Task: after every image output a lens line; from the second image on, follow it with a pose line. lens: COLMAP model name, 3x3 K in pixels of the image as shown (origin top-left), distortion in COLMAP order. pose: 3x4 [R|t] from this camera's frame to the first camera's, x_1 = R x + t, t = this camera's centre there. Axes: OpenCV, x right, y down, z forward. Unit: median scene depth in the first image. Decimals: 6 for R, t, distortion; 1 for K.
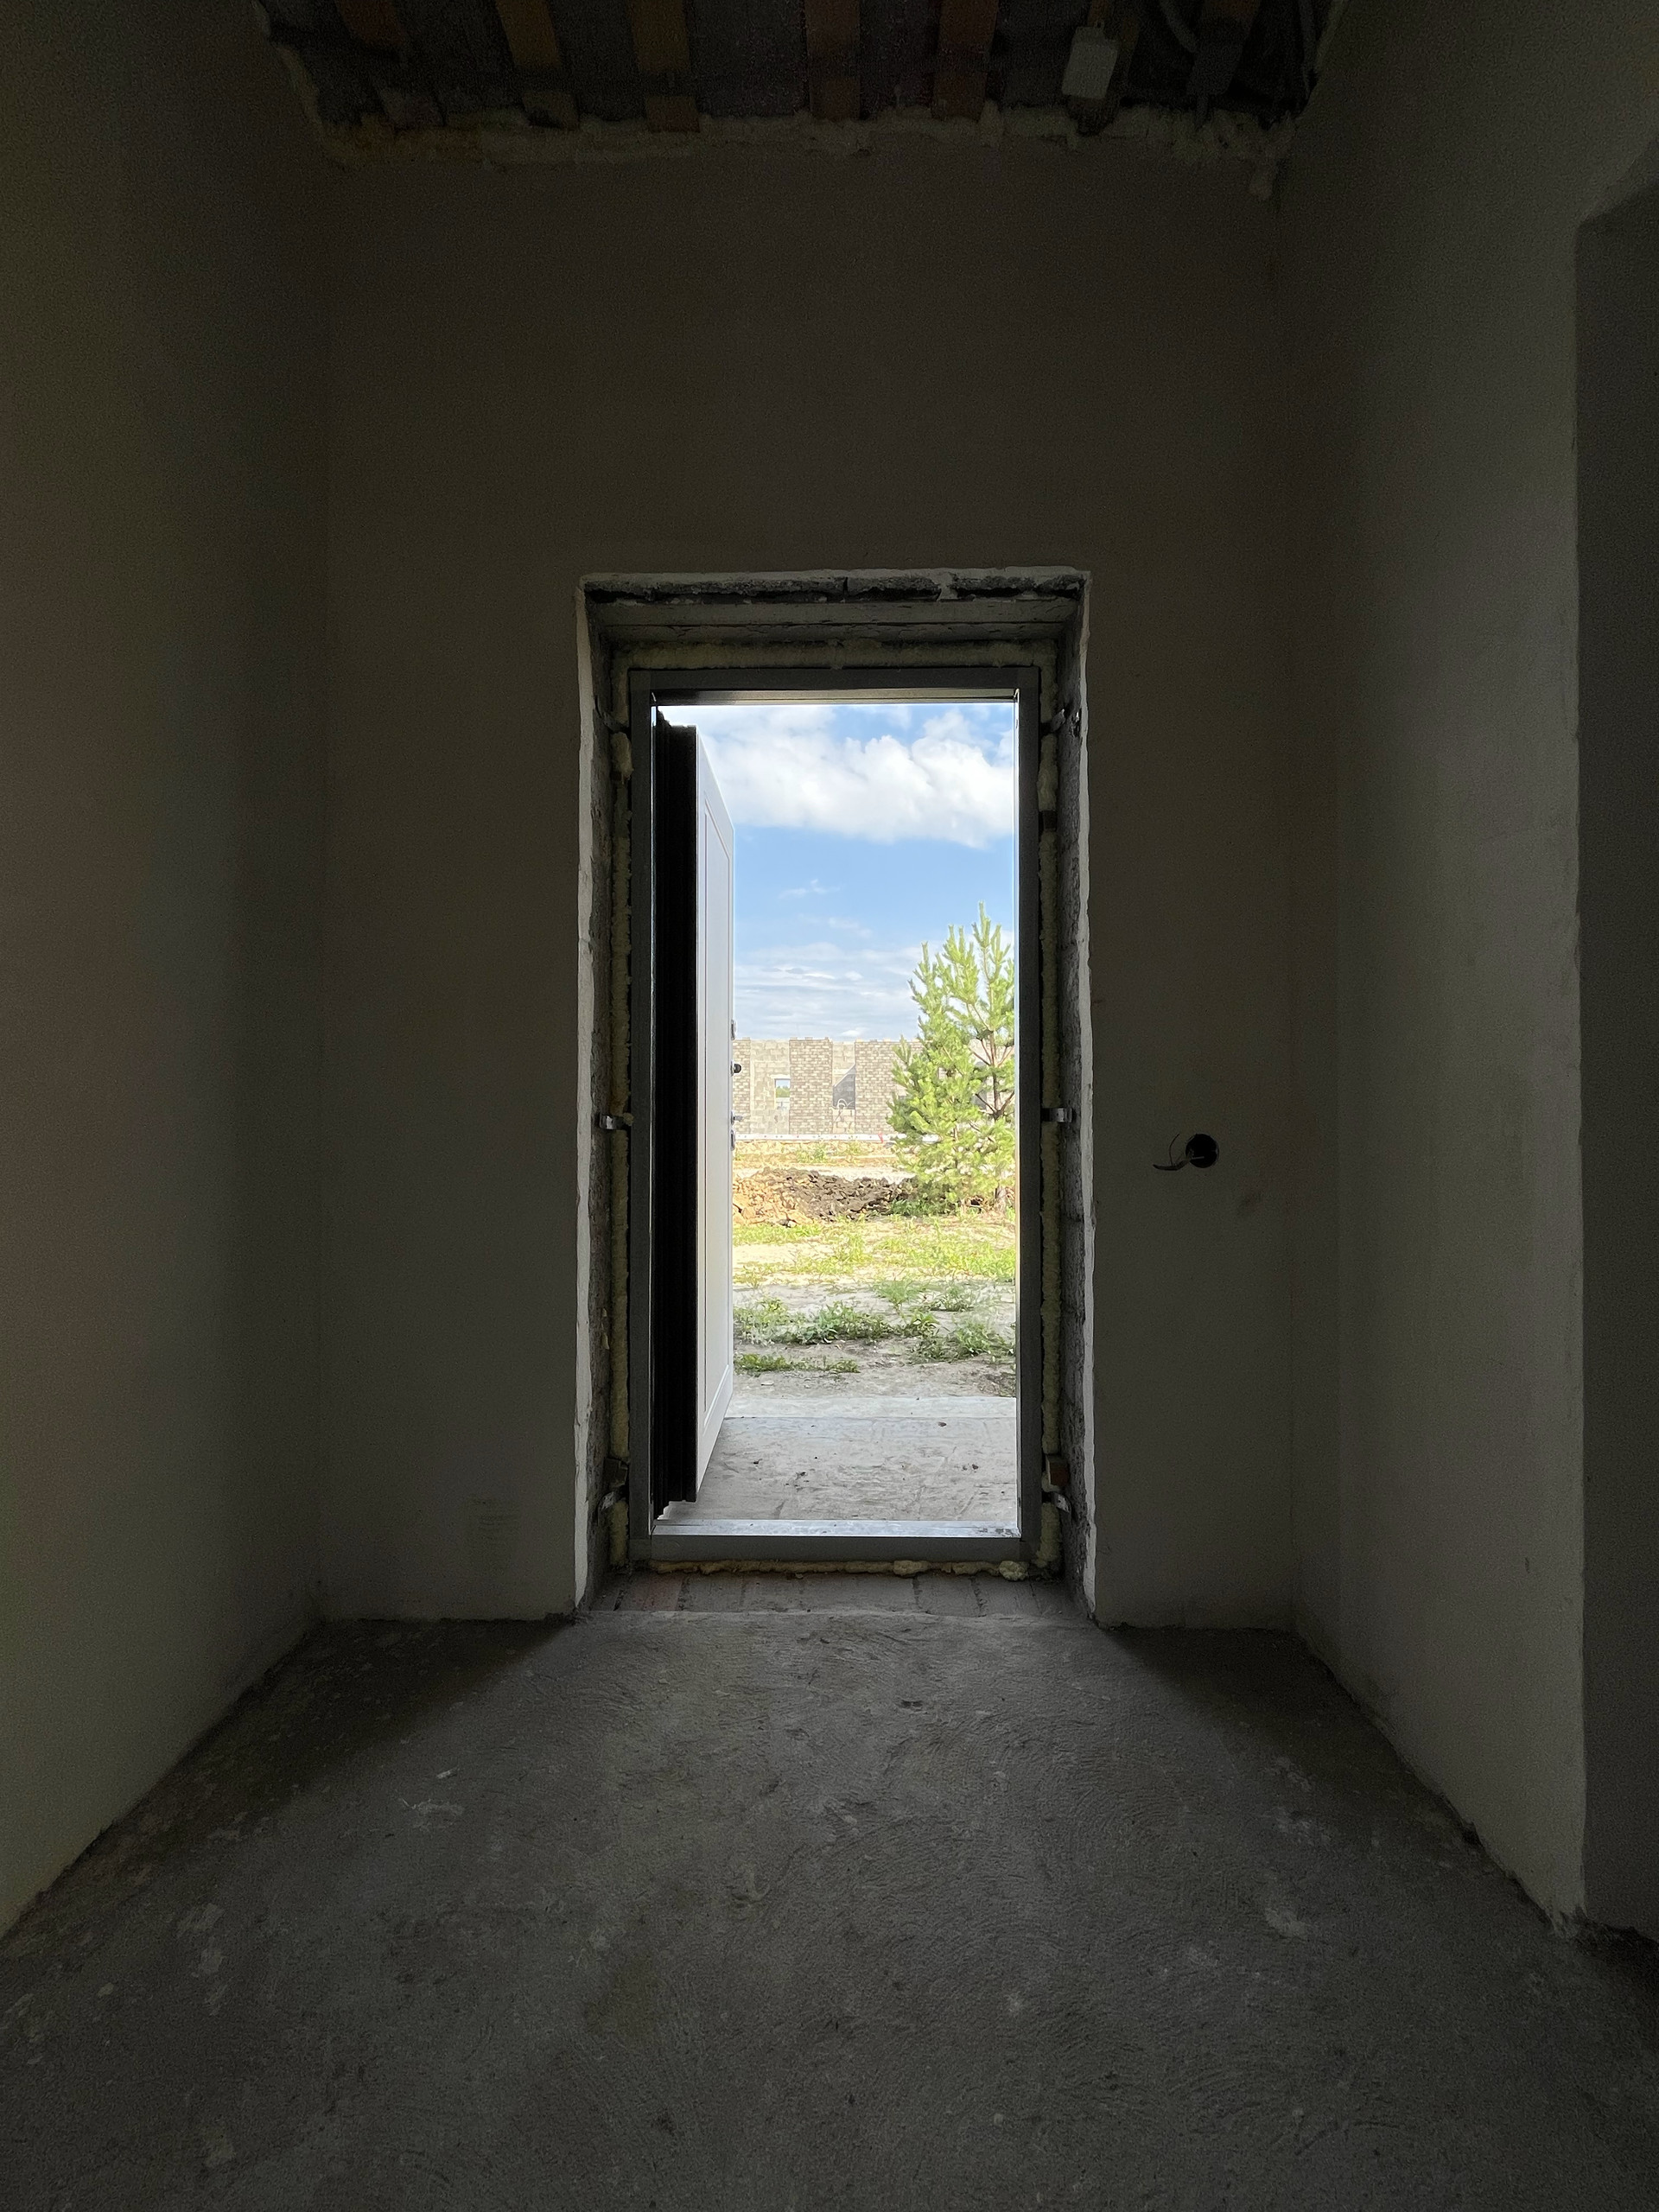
lens RADIAL K [[901.5, 0, 822.5], [0, 901.5, 1108.0], [0, 0, 1]] dist [-0.001922, 0.000226]
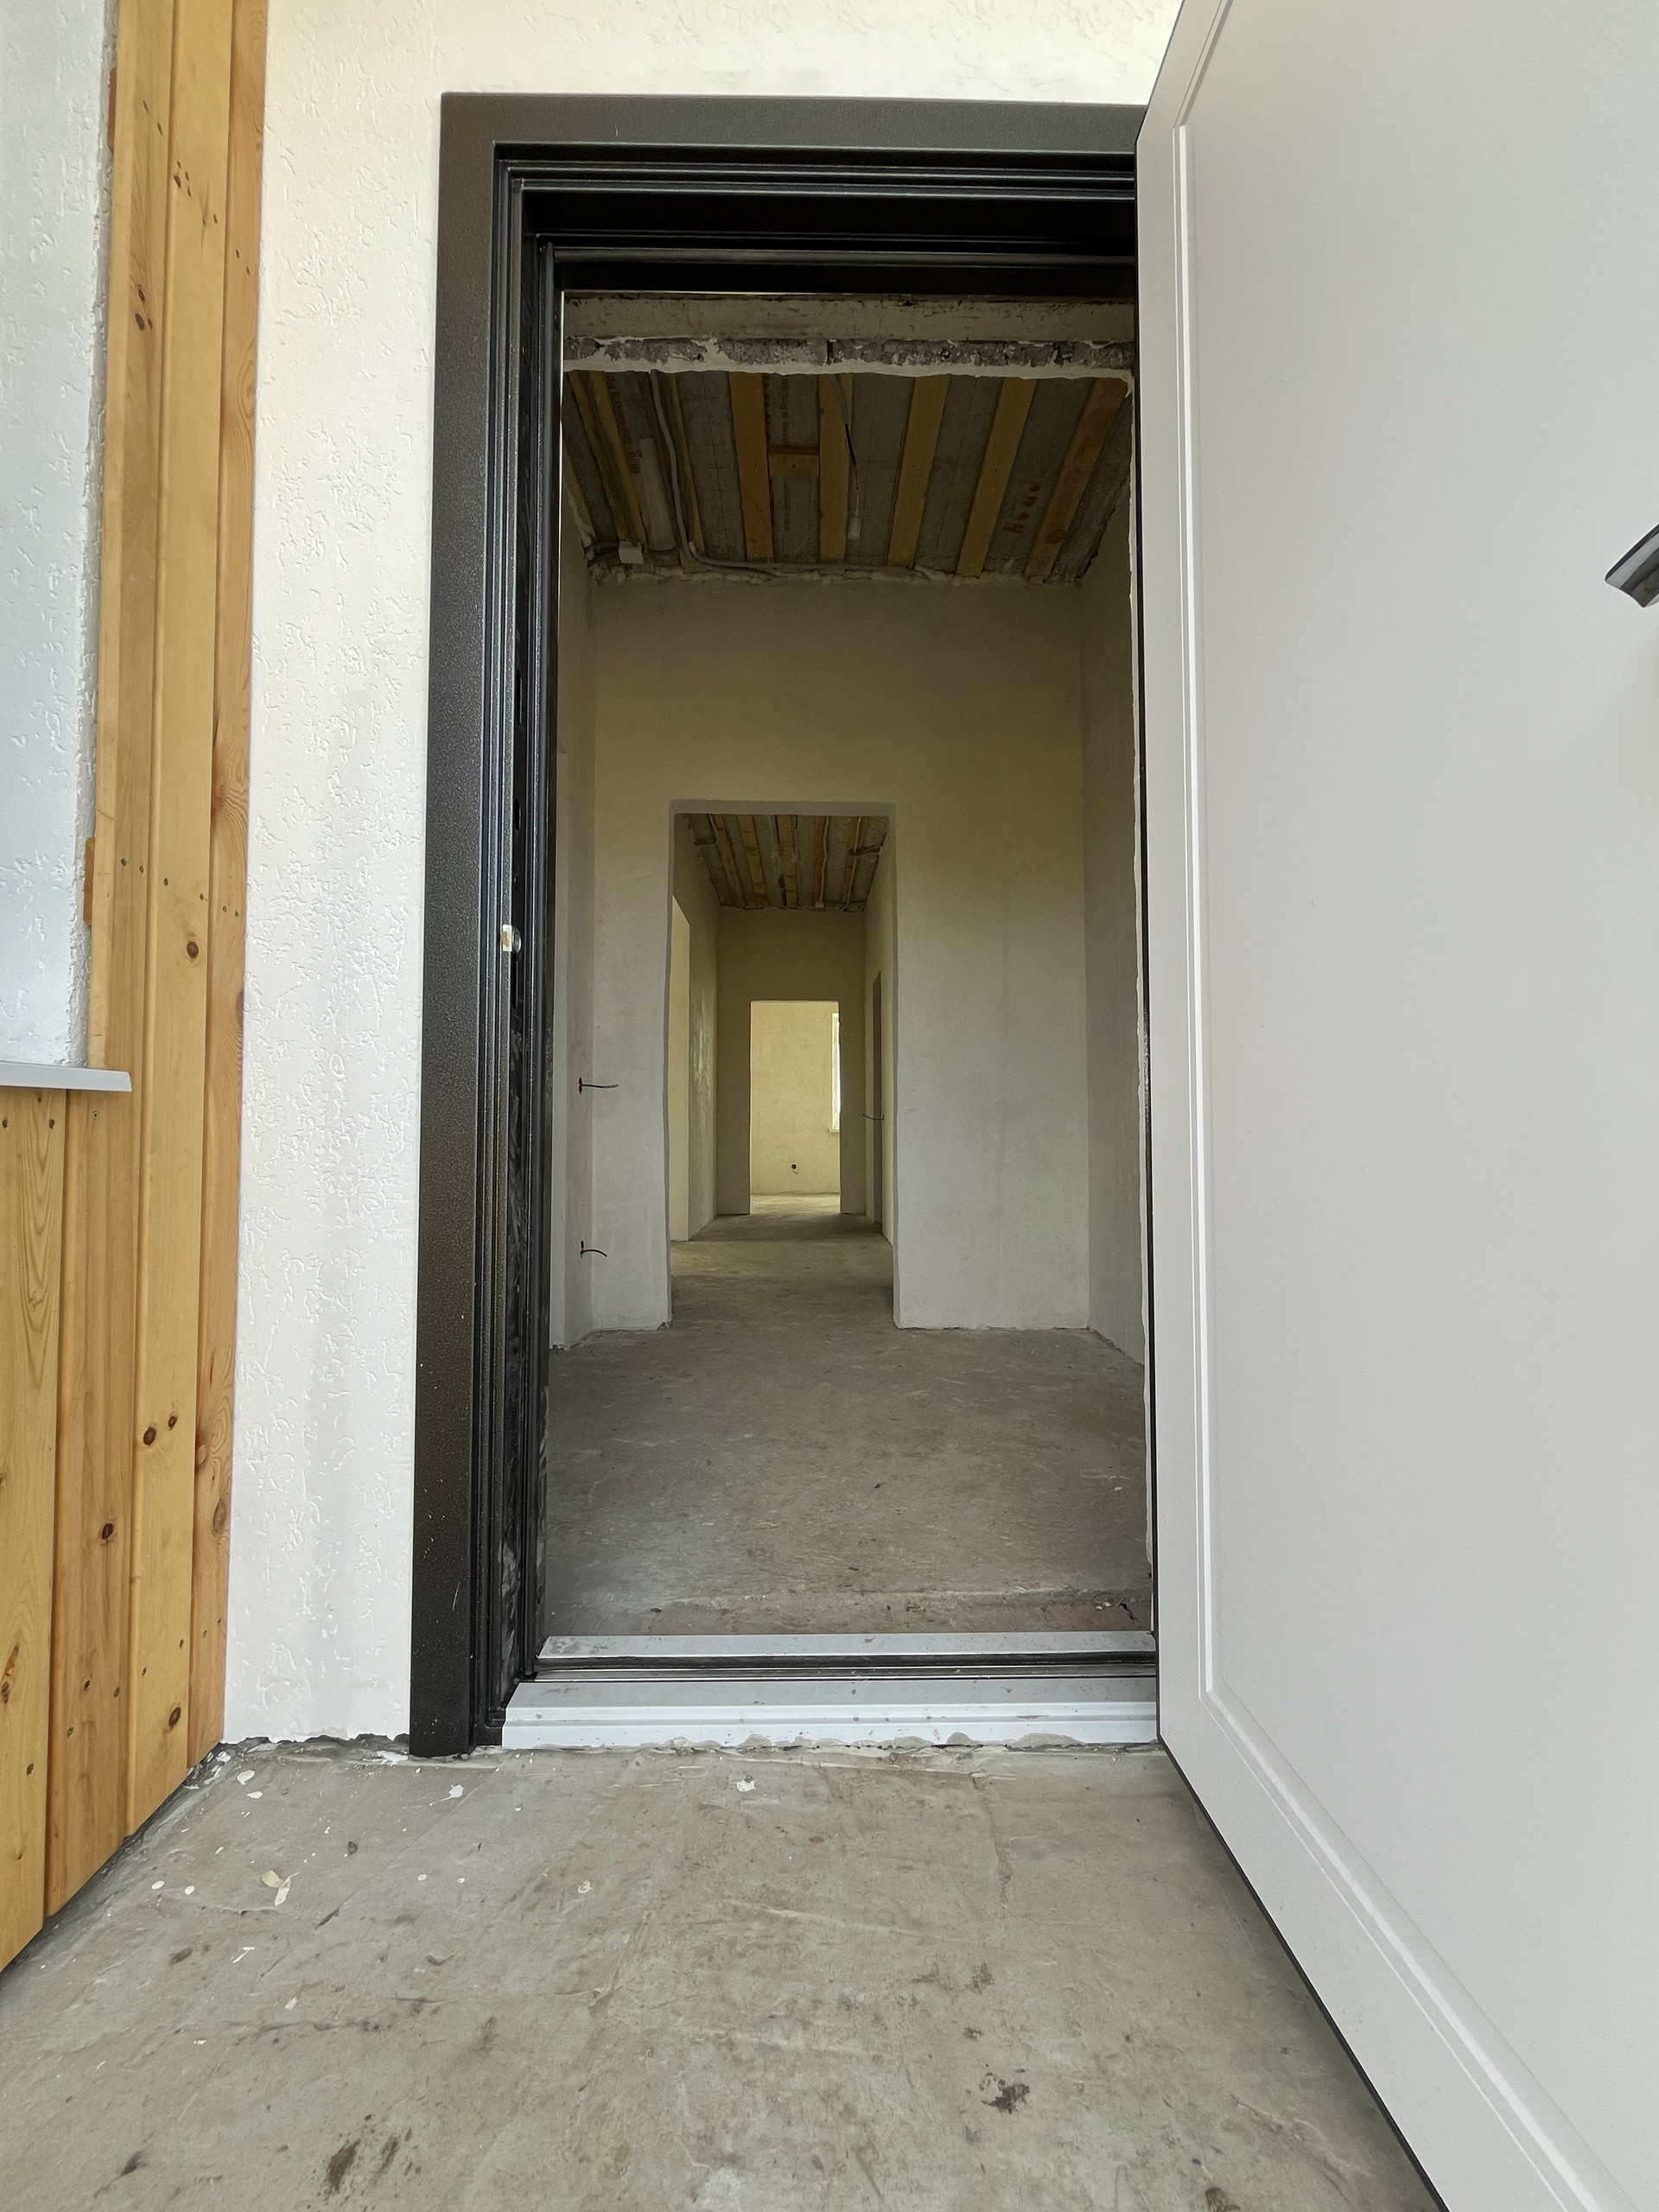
lens RADIAL K [[901.5, 0, 825.5], [0, 901.5, 1104.9], [0, 0, 1]] dist [-0.001922, 0.000226]
pose [[-0.999327, -0.000559, -0.036681, 0.091625], [0.000781, 0.999333, -0.036496, 0.235877], [0.036676, -0.036500, -0.998660, 2.783851]]
